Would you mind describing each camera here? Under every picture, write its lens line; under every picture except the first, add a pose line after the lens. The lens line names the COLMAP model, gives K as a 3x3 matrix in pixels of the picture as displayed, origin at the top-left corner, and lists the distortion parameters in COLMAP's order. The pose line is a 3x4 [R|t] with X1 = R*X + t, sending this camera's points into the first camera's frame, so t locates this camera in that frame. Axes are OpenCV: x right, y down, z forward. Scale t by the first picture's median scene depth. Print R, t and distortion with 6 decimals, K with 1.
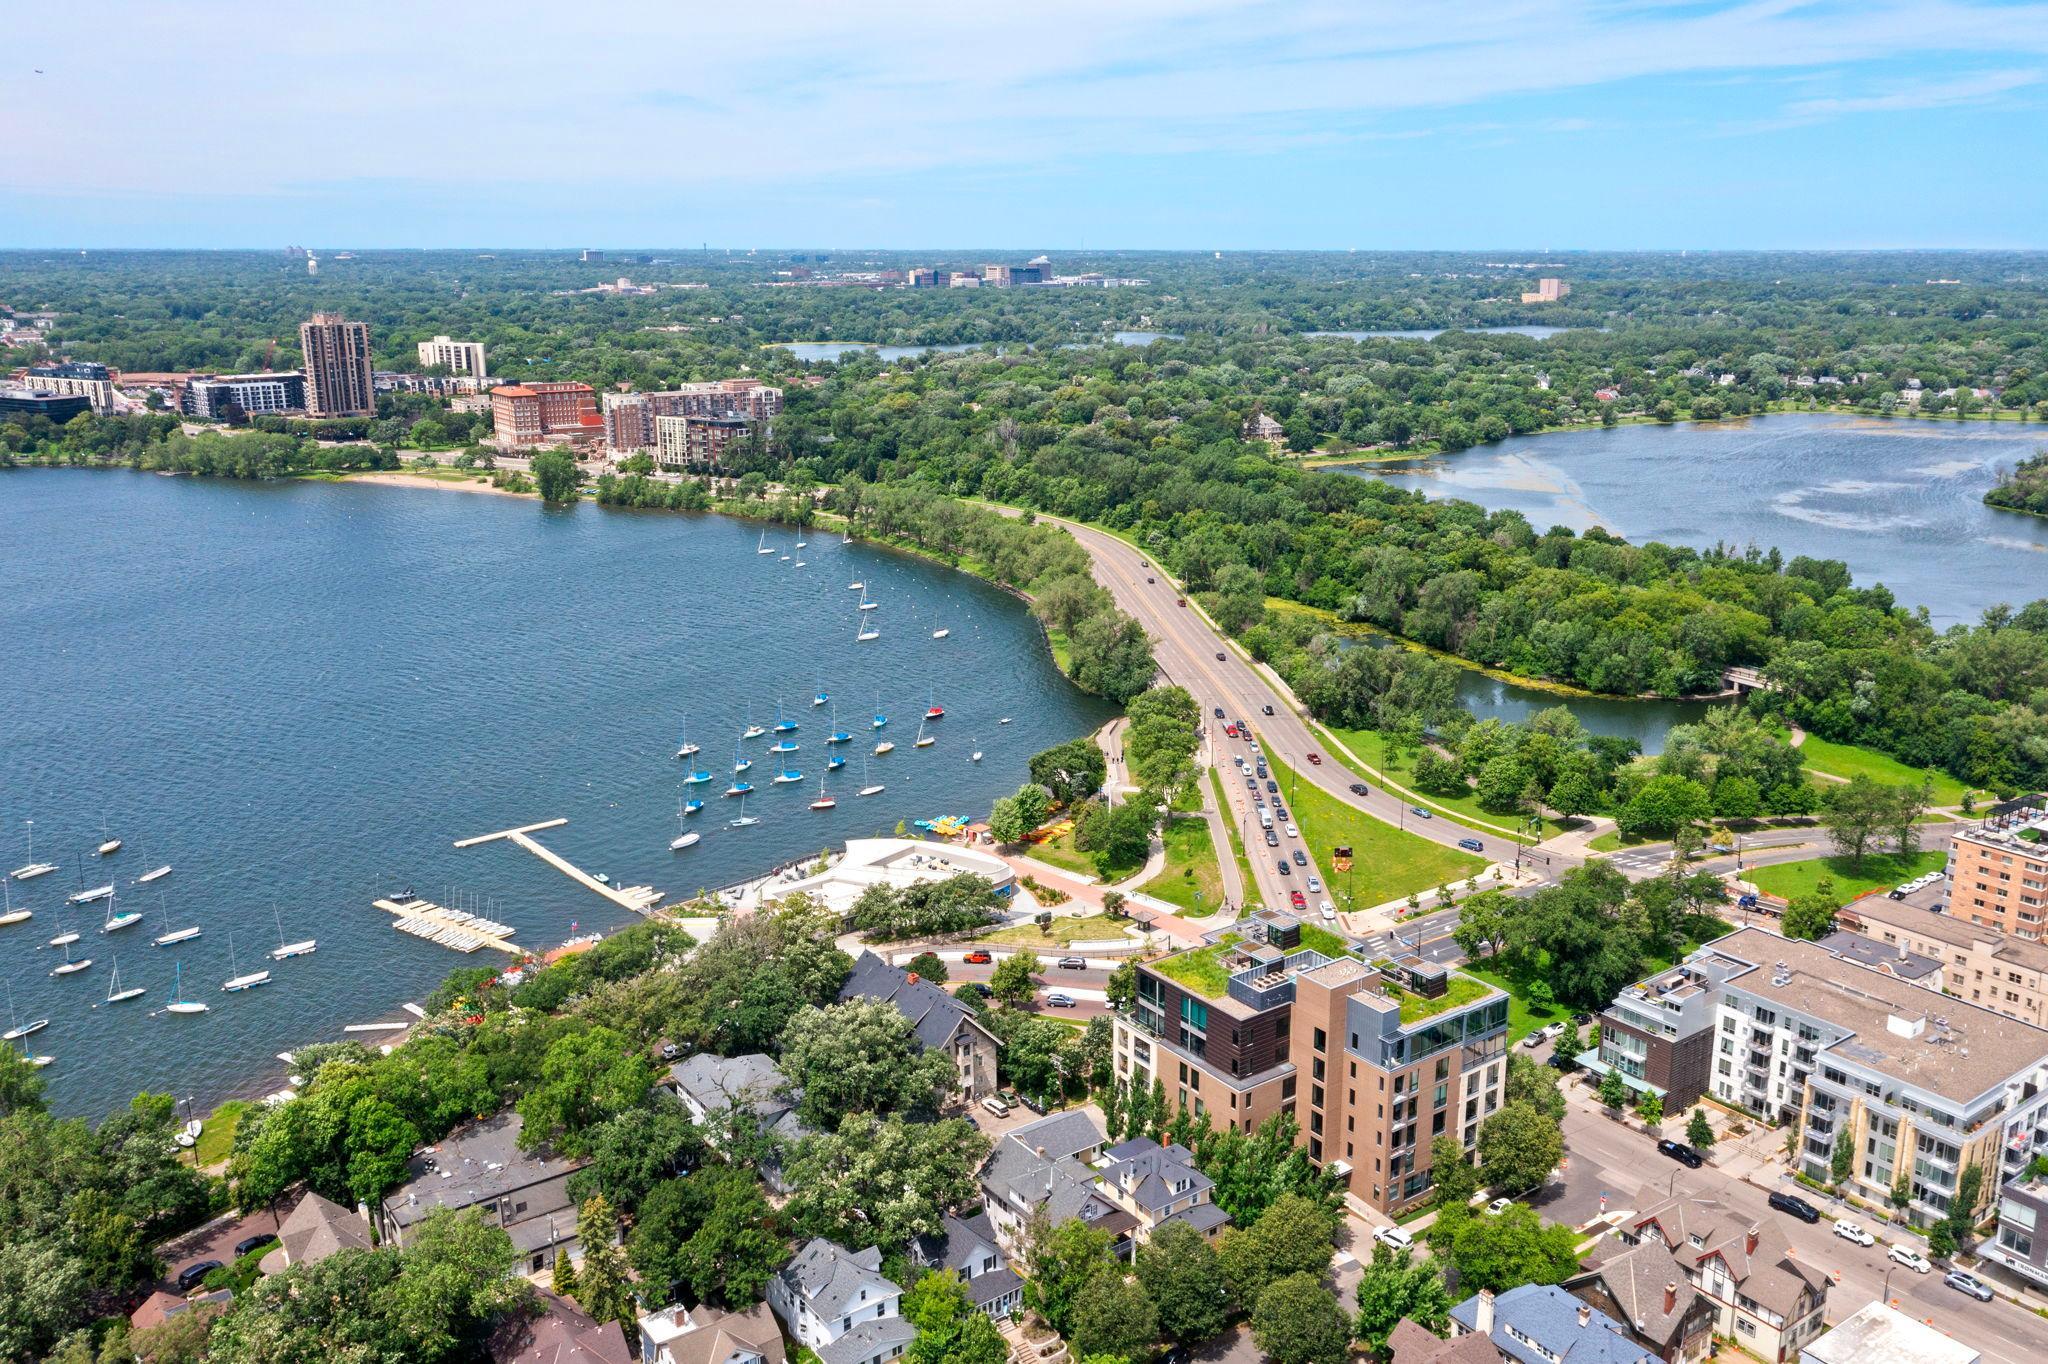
lens RADIAL K [[1601.1, 0, 1021.9], [0, 1601.1, 666.8], [0, 0, 1]] dist [0.004305, 0.022046]
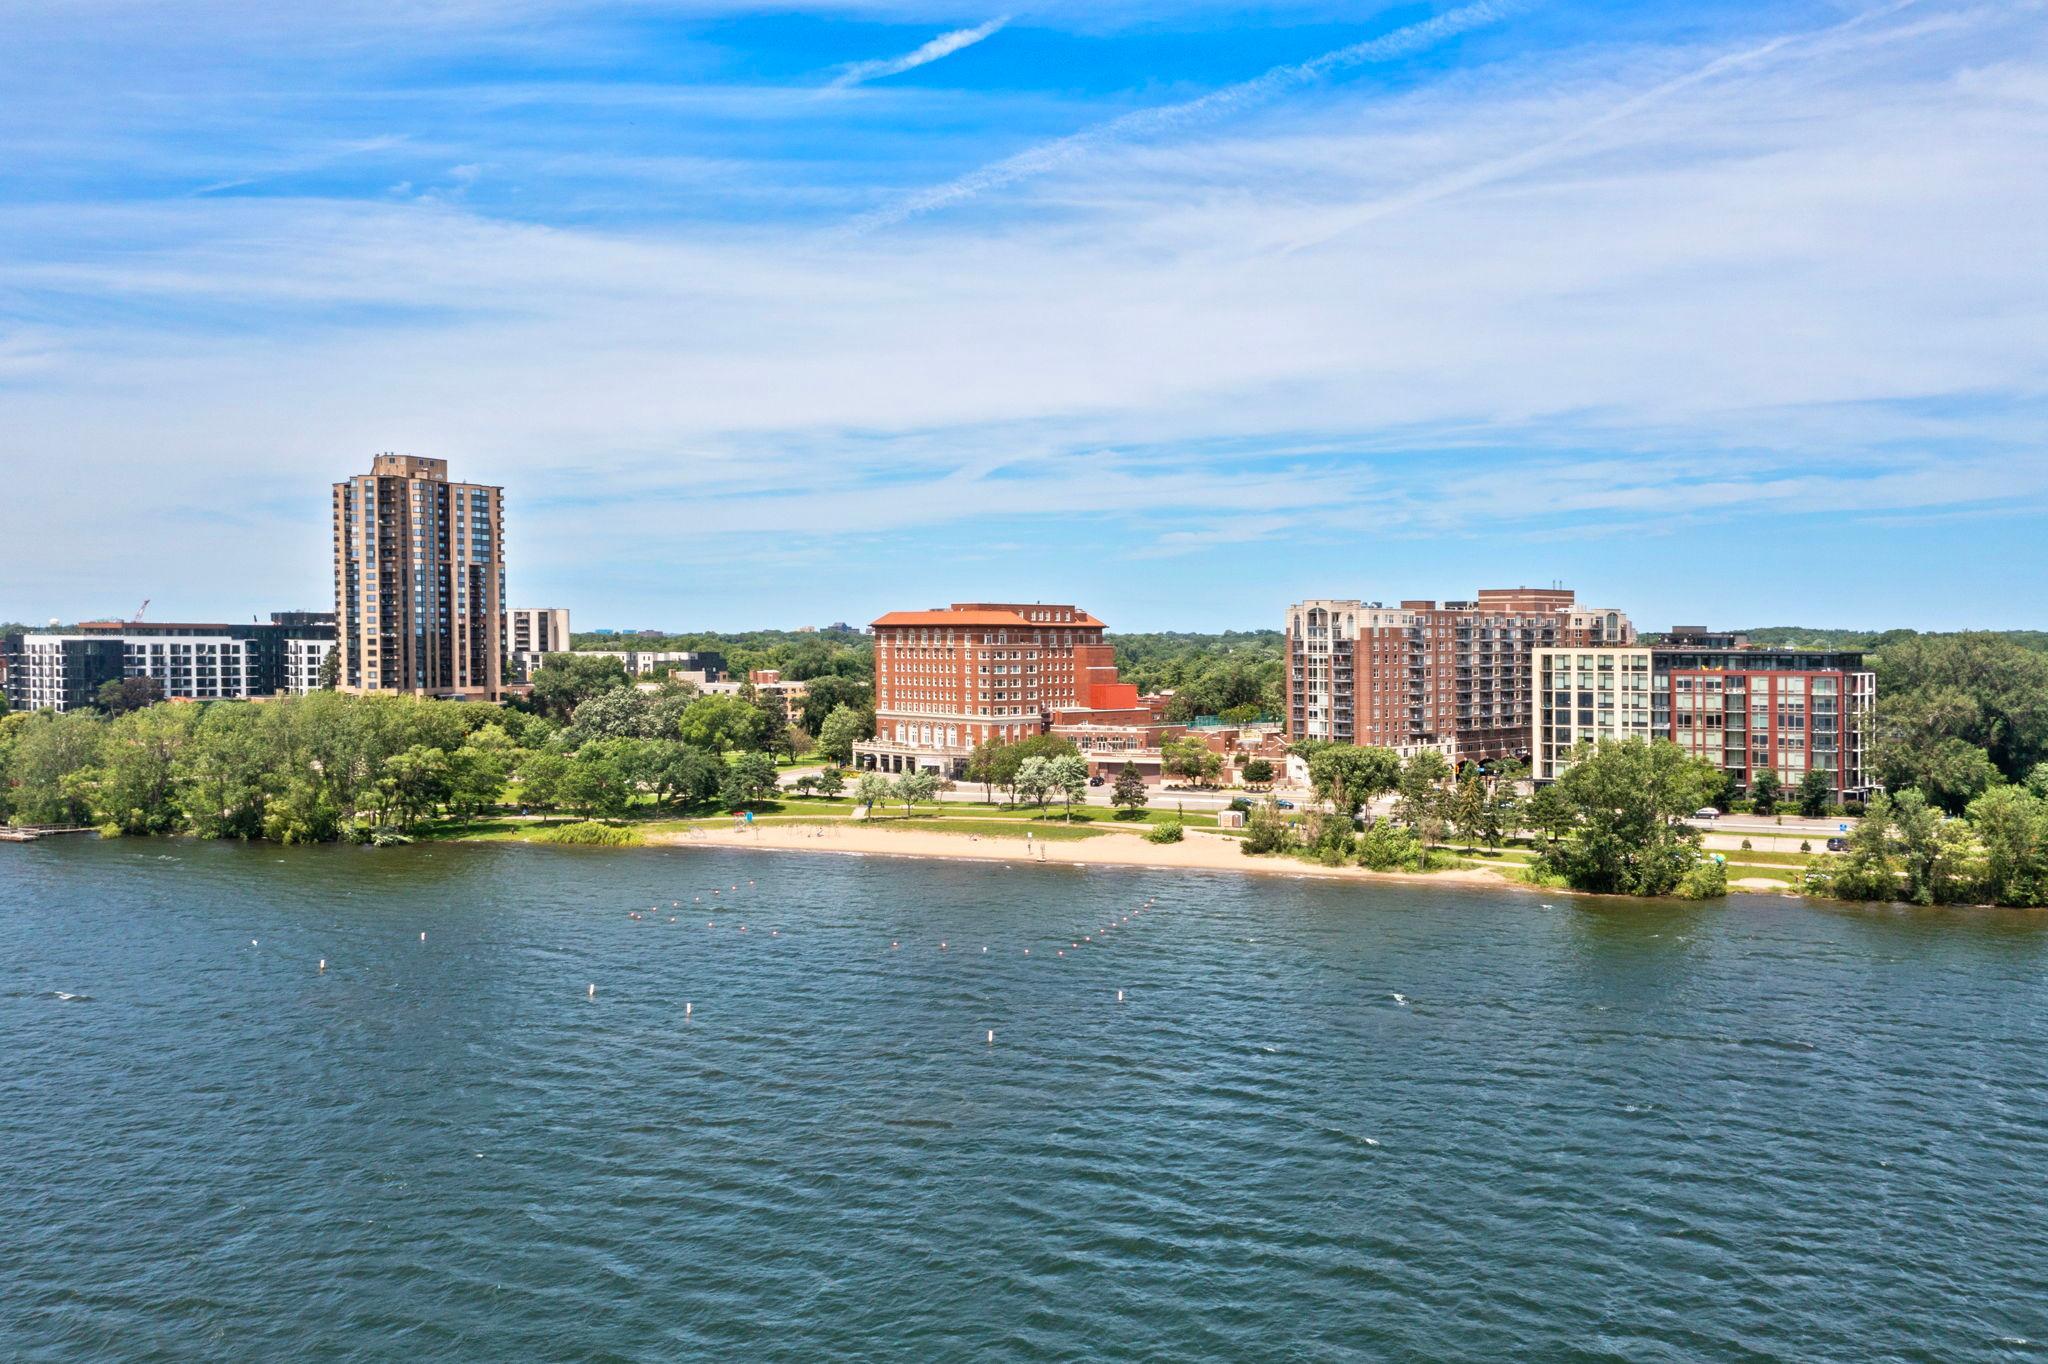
lens RADIAL K [[1601.1, 0, 1019.3], [0, 1601.1, 680.1], [0, 0, 1]] dist [0.004305, 0.022046]
pose [[0.988413, 0.000162, 0.151785, -0.338976], [0.035073, 0.972693, -0.229430, -0.063512], [-0.147678, 0.232095, 0.961417, 0.589125]]
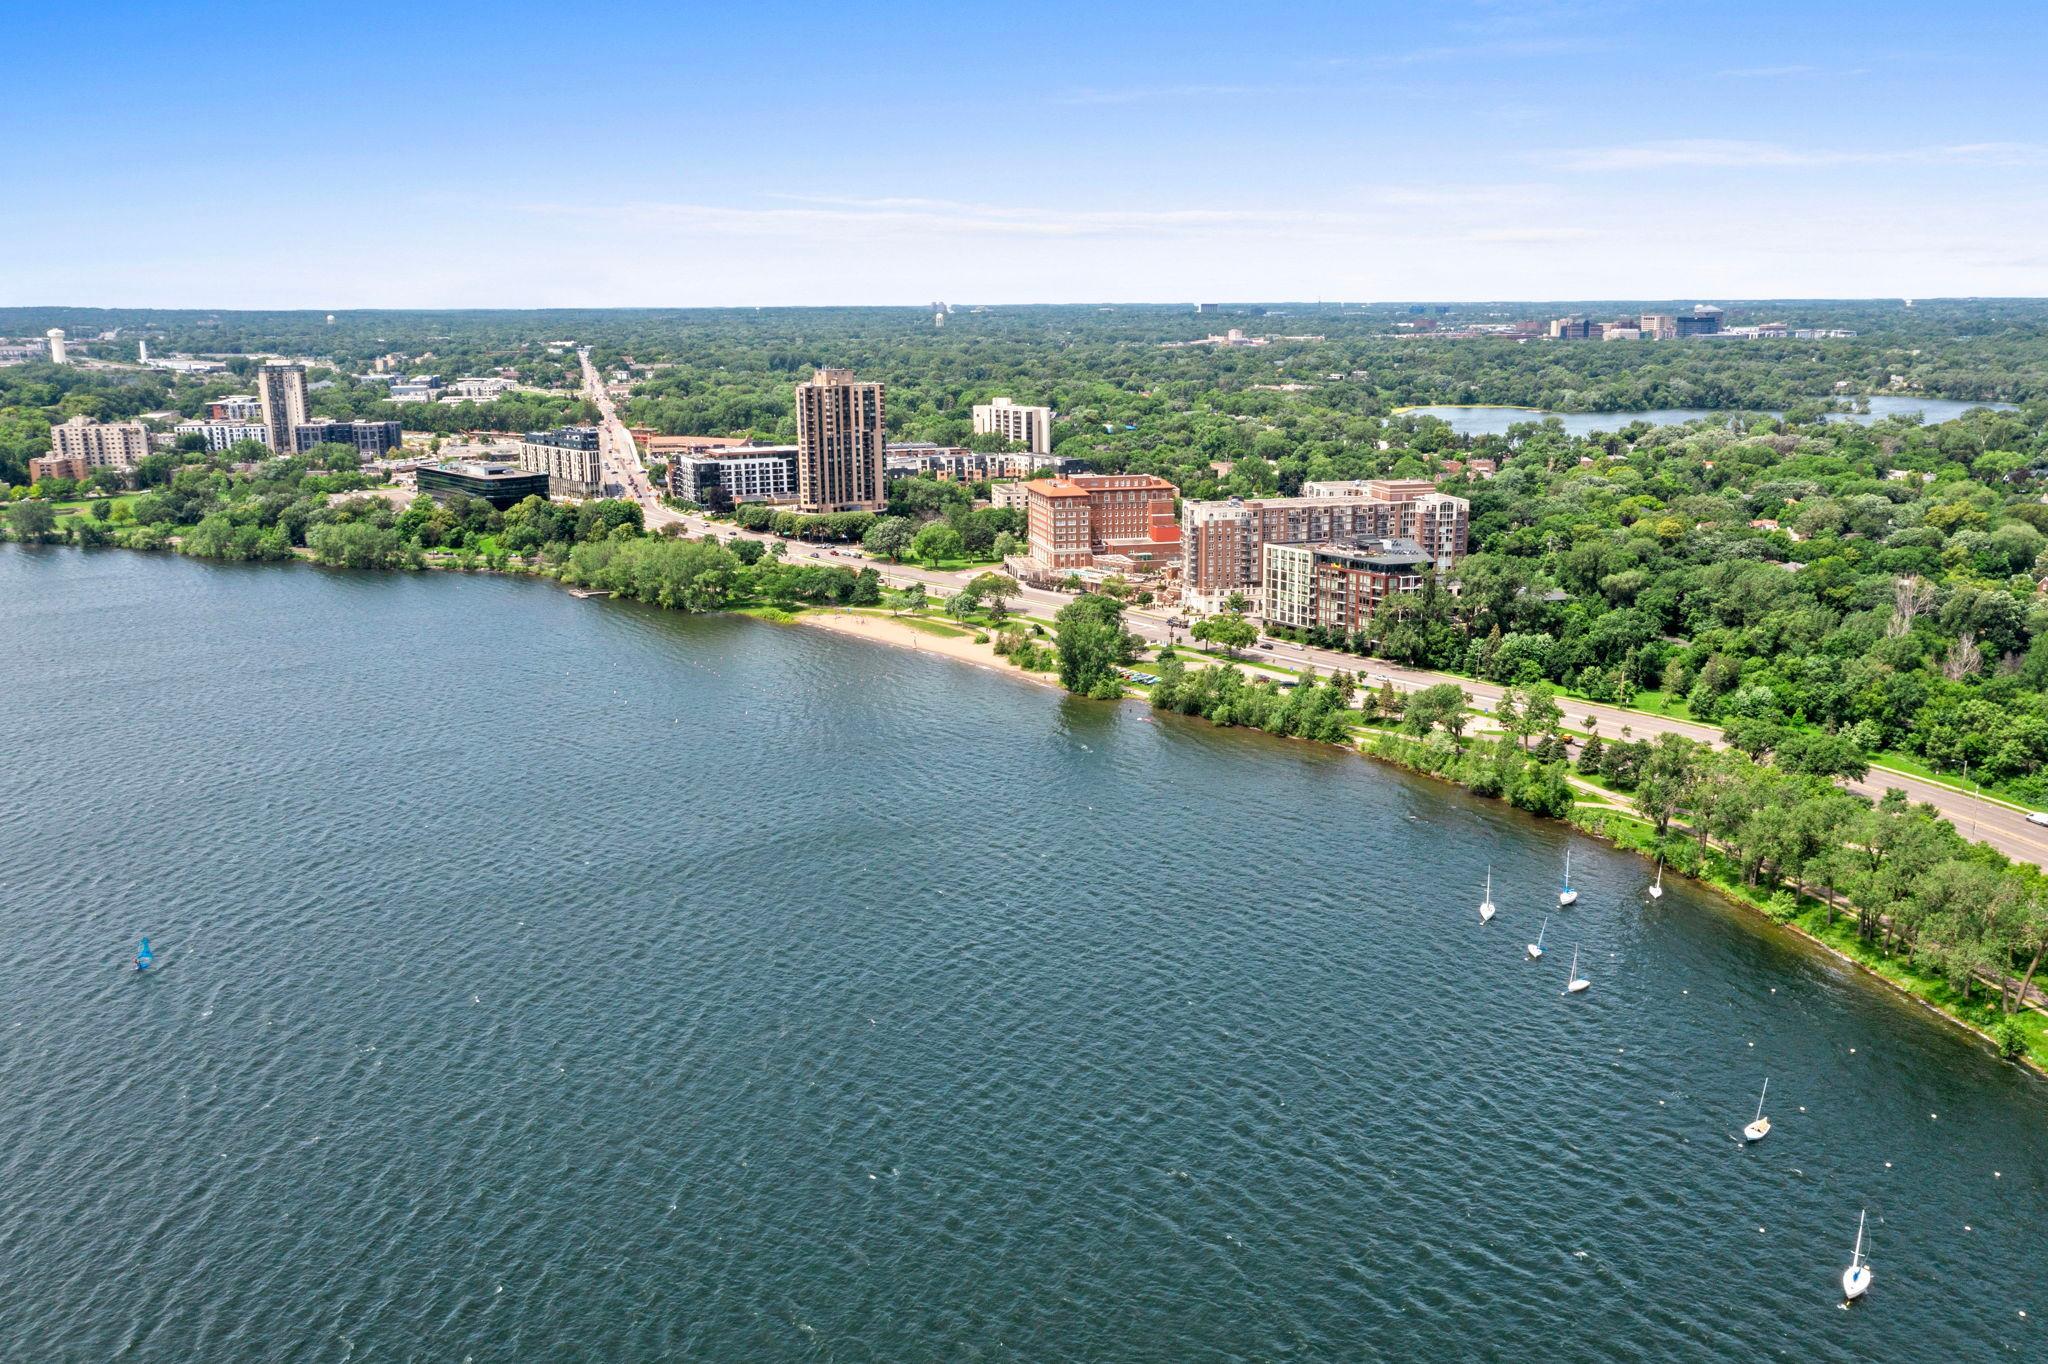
lens RADIAL K [[1601.1, 0, 1030.9], [0, 1601.1, 680.2], [0, 0, 1]] dist [0.004305, 0.022046]
pose [[0.935265, 0.076094, -0.345673, -0.084031], [-0.084213, 0.996411, -0.008508, -0.079950], [0.343785, 0.037067, 0.938316, 0.347871]]
